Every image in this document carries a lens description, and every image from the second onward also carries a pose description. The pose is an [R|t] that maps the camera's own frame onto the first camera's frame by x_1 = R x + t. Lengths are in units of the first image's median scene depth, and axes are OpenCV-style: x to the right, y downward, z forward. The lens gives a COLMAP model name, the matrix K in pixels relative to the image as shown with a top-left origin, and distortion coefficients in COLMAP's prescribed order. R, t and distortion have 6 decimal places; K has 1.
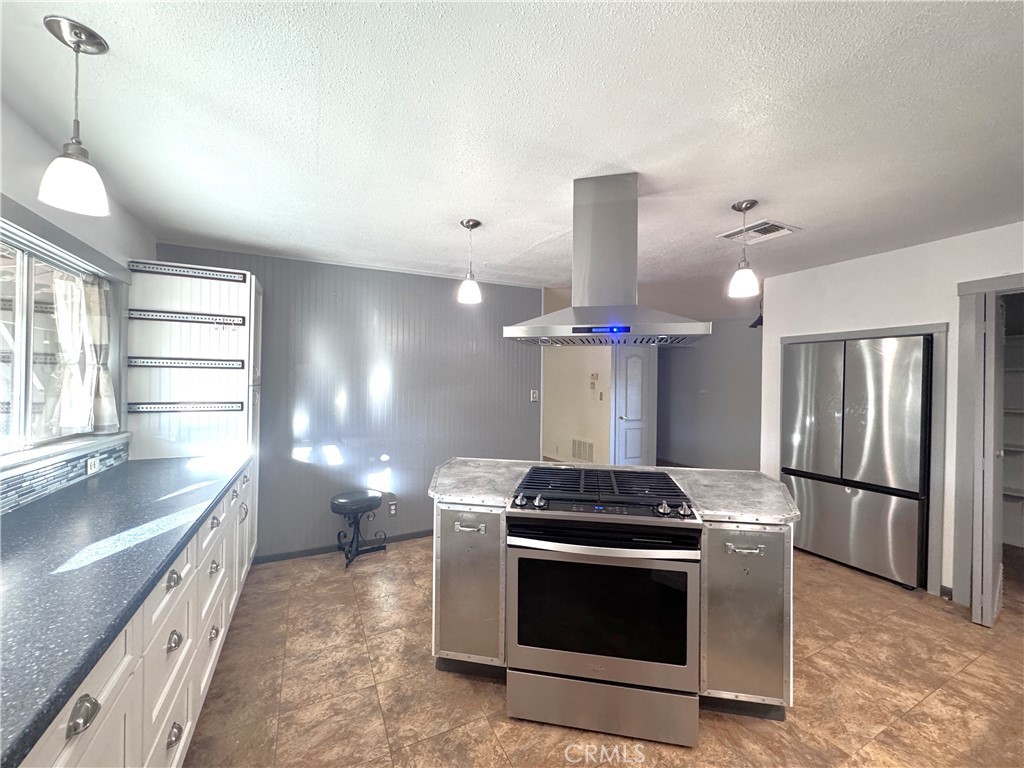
lens RADIAL K [[415.2, 0, 512.0], [0, 415.2, 384.0], [0, 0, 1]] dist [-0.005899, 0.000228]
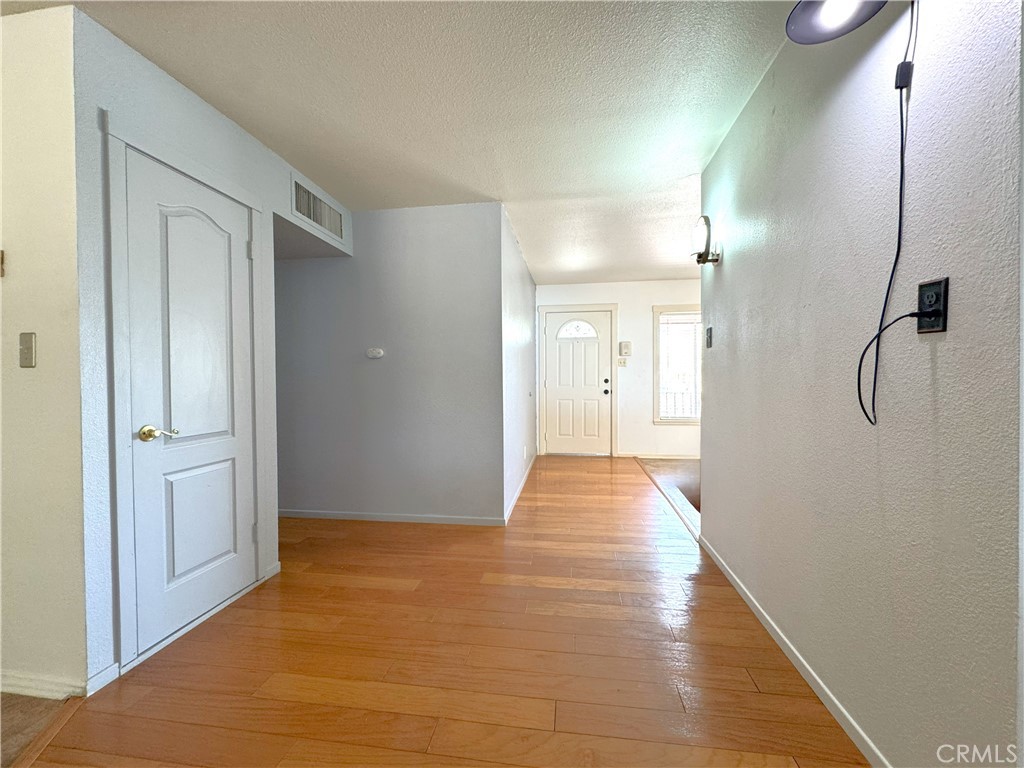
lens RADIAL K [[415.2, 0, 512.0], [0, 415.2, 384.0], [0, 0, 1]] dist [-0.005899, 0.000228]
pose [[0.559885, -0.026683, 0.828141, 0.482109], [0.017543, 0.999639, 0.020349, 0.131620], [-0.828385, 0.003135, 0.560151, 1.790876]]
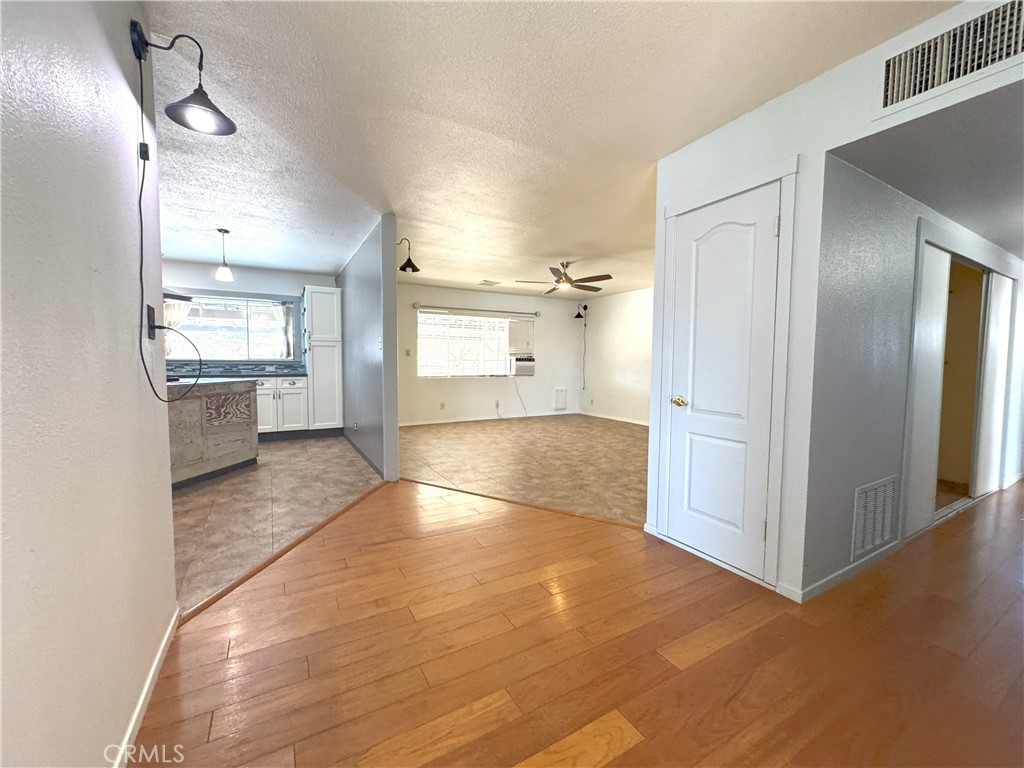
lens RADIAL K [[415.2, 0, 512.0], [0, 415.2, 384.0], [0, 0, 1]] dist [-0.005899, 0.000228]
pose [[0.062691, 0.046847, -0.996933, 1.761652], [-0.011635, 0.998864, 0.046206, 0.130970], [0.997965, 0.008702, 0.063165, 2.202316]]
